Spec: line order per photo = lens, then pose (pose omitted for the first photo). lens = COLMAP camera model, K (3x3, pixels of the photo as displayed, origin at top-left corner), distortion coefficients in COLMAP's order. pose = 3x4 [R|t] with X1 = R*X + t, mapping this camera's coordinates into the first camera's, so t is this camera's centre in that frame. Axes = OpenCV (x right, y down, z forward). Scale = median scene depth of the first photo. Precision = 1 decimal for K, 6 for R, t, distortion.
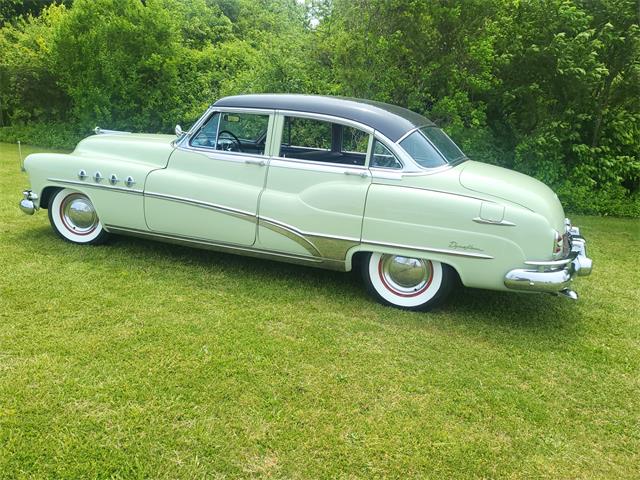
lens RADIAL K [[561.0, 0, 319.4], [0, 561.0, 253.5], [0, 0, 1]] dist [0.017446, 0.005438]
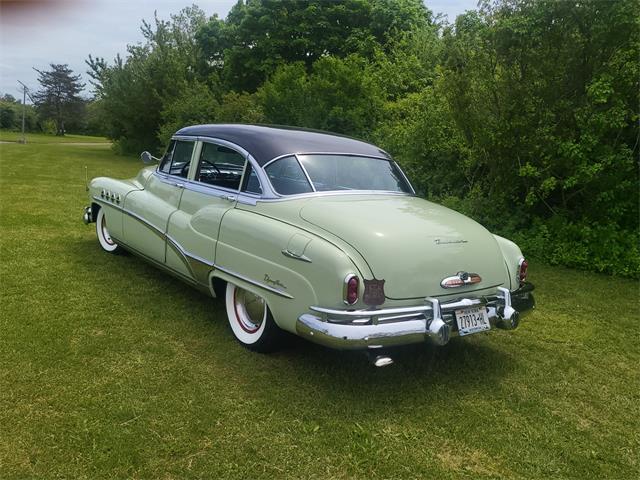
lens RADIAL K [[561.0, 0, 319.4], [0, 561.0, 253.5], [0, 0, 1]] dist [0.017446, 0.005438]
pose [[0.863951, 0.099179, -0.493713, 0.654581], [-0.149686, 0.986678, -0.063729, -0.008963], [0.480815, 0.128960, 0.867287, 0.235991]]
